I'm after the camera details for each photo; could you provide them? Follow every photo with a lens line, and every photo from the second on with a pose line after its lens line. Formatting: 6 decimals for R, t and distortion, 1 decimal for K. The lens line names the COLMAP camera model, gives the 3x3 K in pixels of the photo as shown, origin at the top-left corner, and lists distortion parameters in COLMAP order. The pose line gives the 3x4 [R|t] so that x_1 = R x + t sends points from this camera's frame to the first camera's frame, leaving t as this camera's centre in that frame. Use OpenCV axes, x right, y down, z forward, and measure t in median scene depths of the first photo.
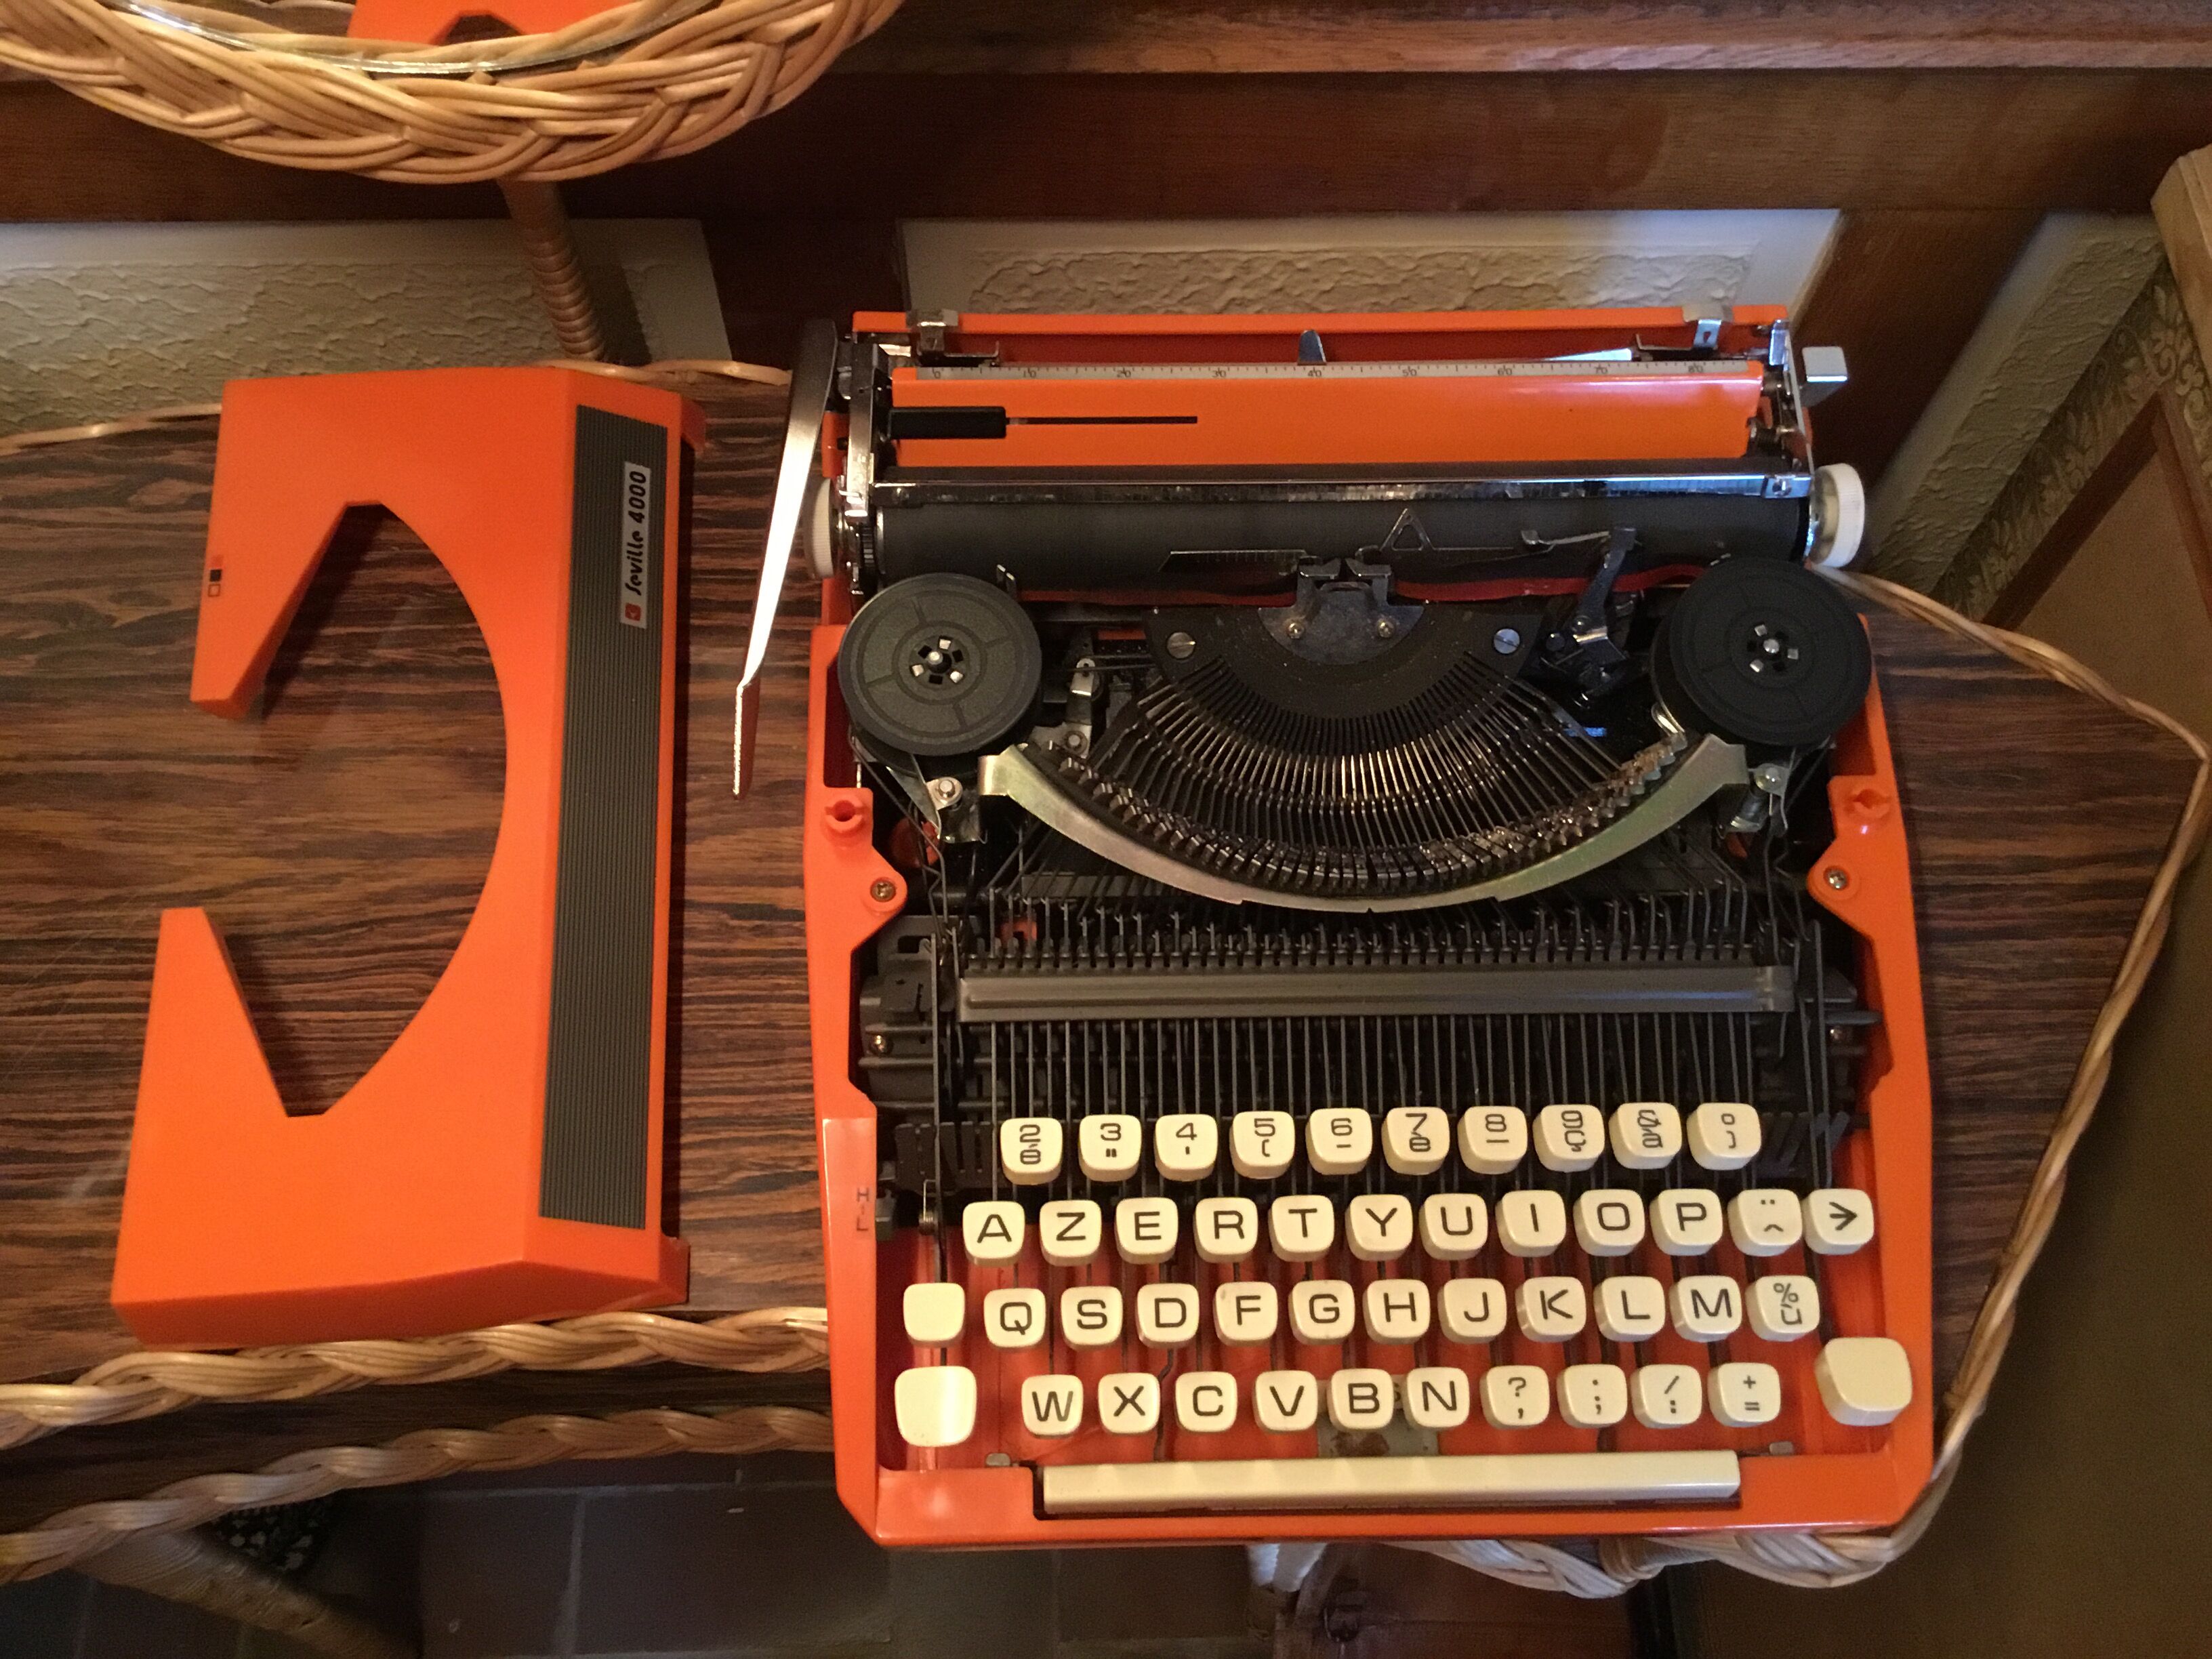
lens RADIAL K [[1983.2, 0, 1063.1], [0, 1983.2, 833.7], [0, 0, 1]] dist [0.034332, -0.105974]
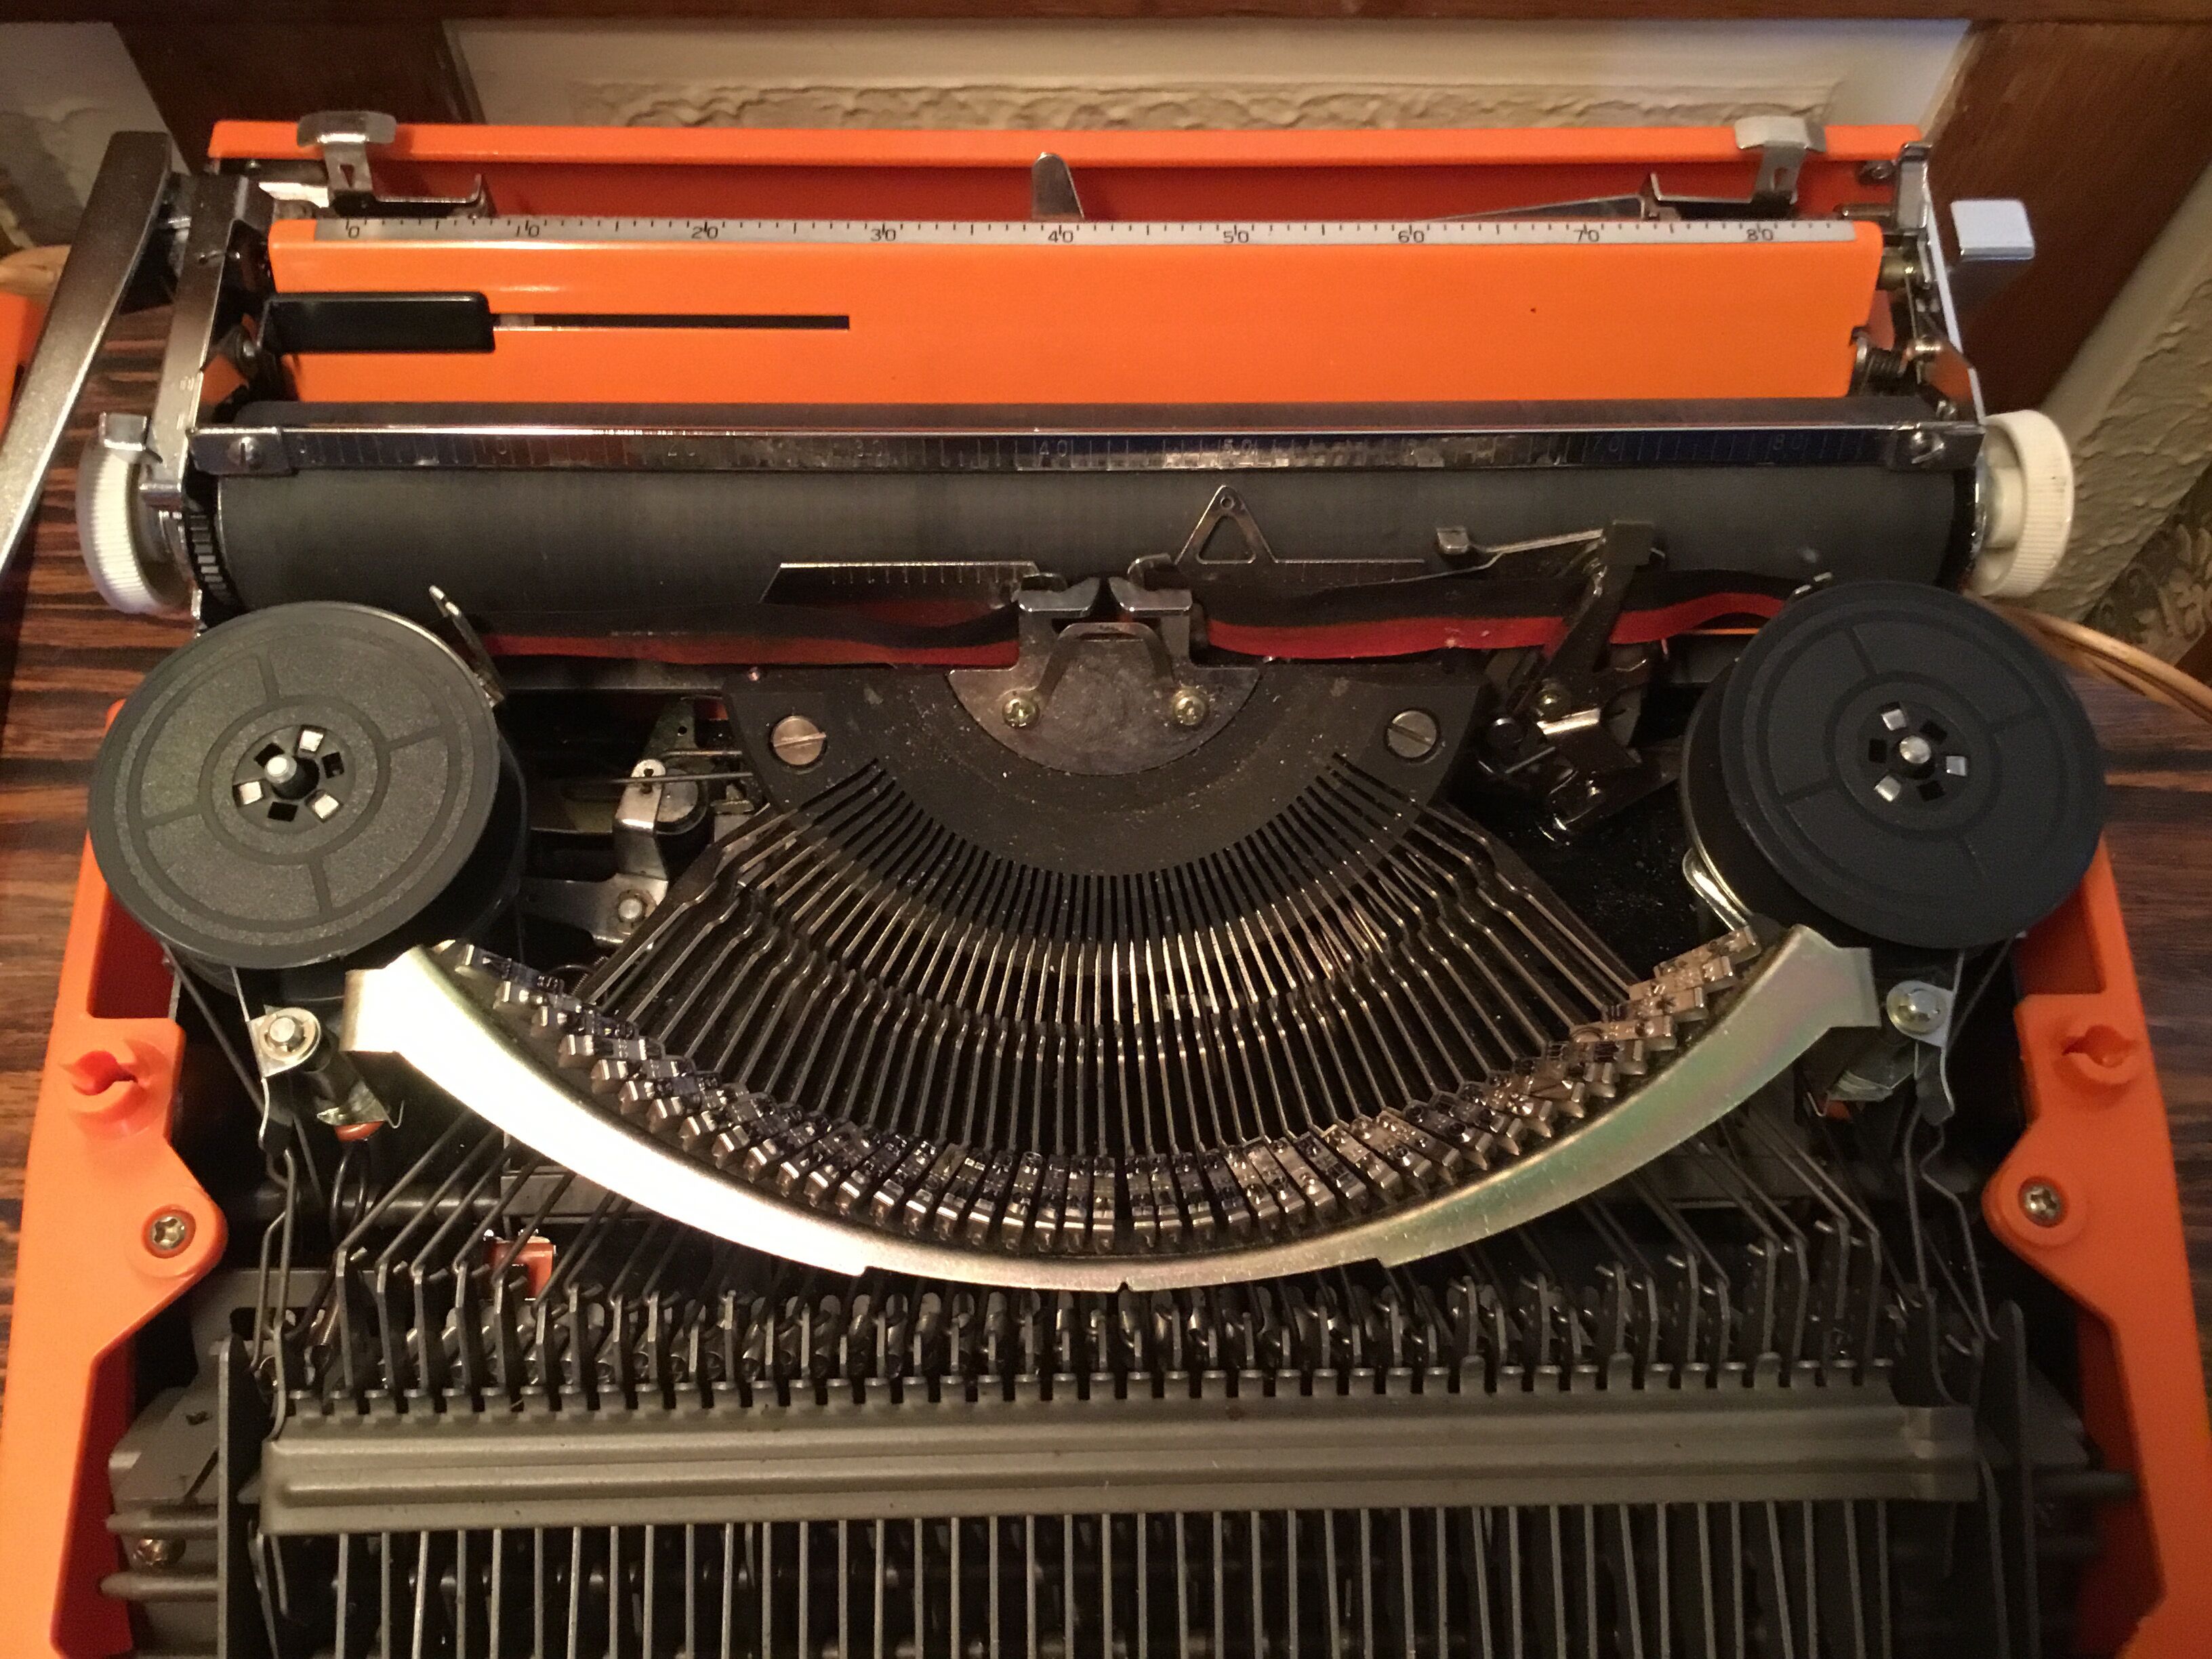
lens RADIAL K [[1983.2, 0, 1100.8], [0, 1983.2, 830.2], [0, 0, 1]] dist [0.034332, -0.105974]
pose [[0.999798, 0.001731, 0.020033, 0.129046], [-0.001457, 0.999906, -0.013670, -0.063826], [-0.020055, 0.013638, 0.999706, 0.469511]]
